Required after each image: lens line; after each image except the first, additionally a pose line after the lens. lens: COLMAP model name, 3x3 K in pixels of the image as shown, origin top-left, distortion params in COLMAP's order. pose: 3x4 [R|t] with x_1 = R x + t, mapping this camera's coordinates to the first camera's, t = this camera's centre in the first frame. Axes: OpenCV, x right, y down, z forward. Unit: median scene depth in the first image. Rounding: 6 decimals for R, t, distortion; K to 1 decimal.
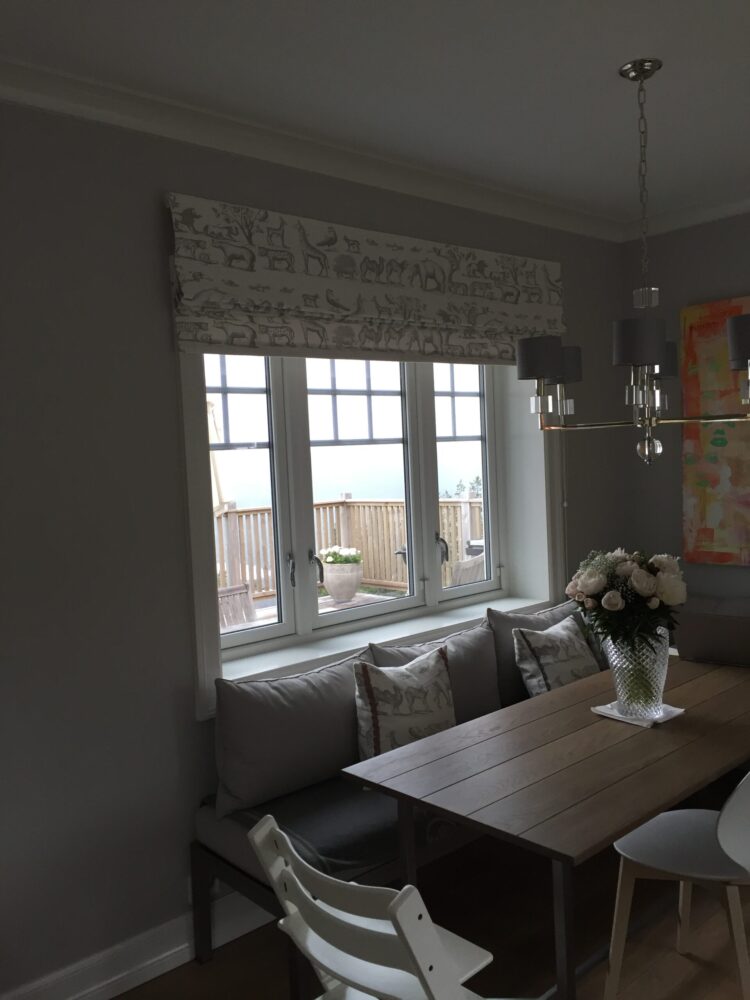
lens RADIAL K [[855.3, 0, 378.6], [0, 855.3, 505.3], [0, 0, 1]] dist [0.082598, -0.100110]
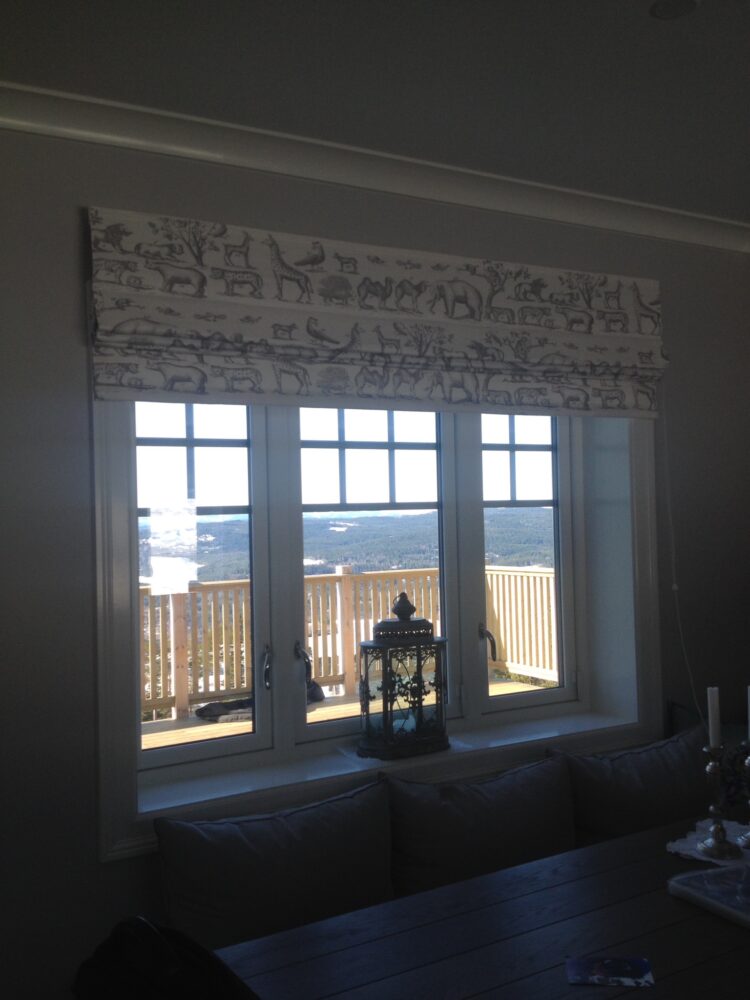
lens RADIAL K [[966.8, 0, 402.5], [0, 966.8, 501.9], [0, 0, 1]] dist [0.098624, 0.000000]
pose [[0.980048, 0.008787, -0.198569, 0.201644], [-0.023730, 0.997050, -0.073001, -0.014837], [0.197341, 0.076256, 0.977365, 0.136759]]
